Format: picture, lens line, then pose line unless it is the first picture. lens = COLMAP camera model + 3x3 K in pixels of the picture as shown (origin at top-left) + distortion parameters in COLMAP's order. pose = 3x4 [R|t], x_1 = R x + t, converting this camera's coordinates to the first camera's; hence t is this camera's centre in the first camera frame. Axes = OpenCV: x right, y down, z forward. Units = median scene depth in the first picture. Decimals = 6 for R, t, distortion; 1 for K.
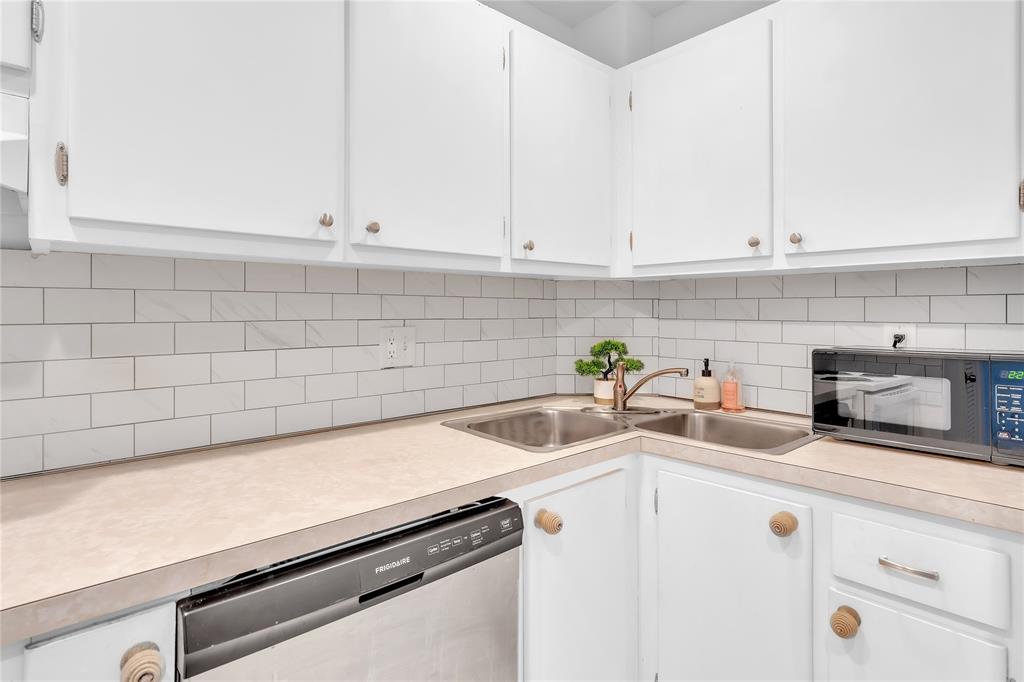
lens RADIAL K [[524.6, 0, 511.8], [0, 524.6, 308.4], [0, 0, 1]] dist [-0.007585, 0.007341]
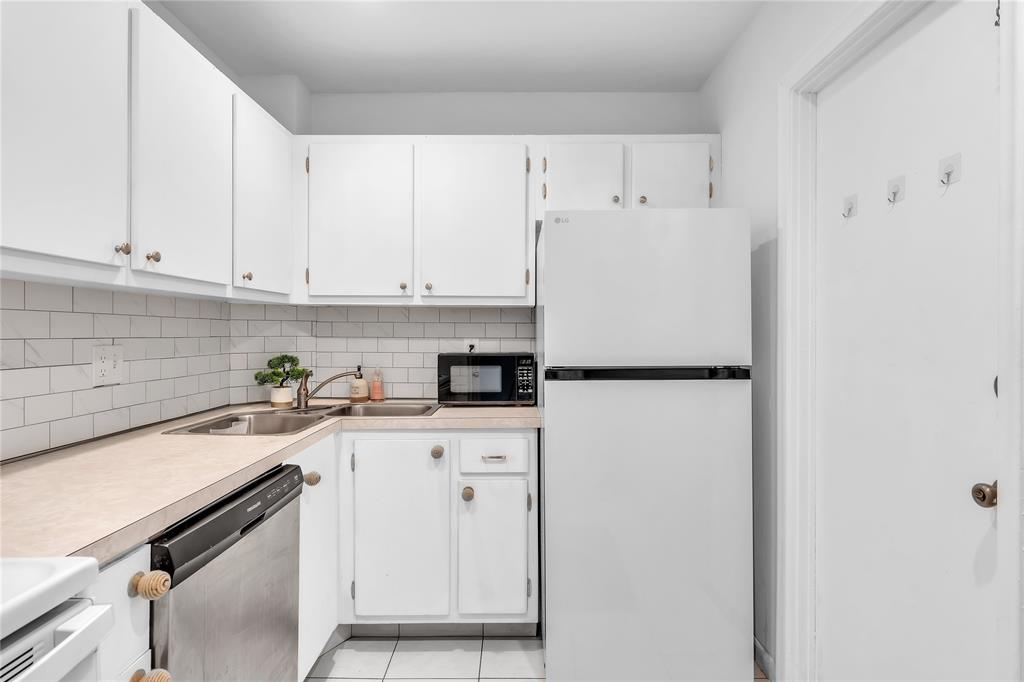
lens RADIAL K [[524.6, 0, 507.2], [0, 524.6, 334.4], [0, 0, 1]] dist [-0.007585, 0.007341]
pose [[0.676041, -0.001099, 0.736863, -0.478629], [-0.006051, 0.999957, 0.007043, 0.002410], [-0.736839, -0.009220, 0.676005, -0.277768]]
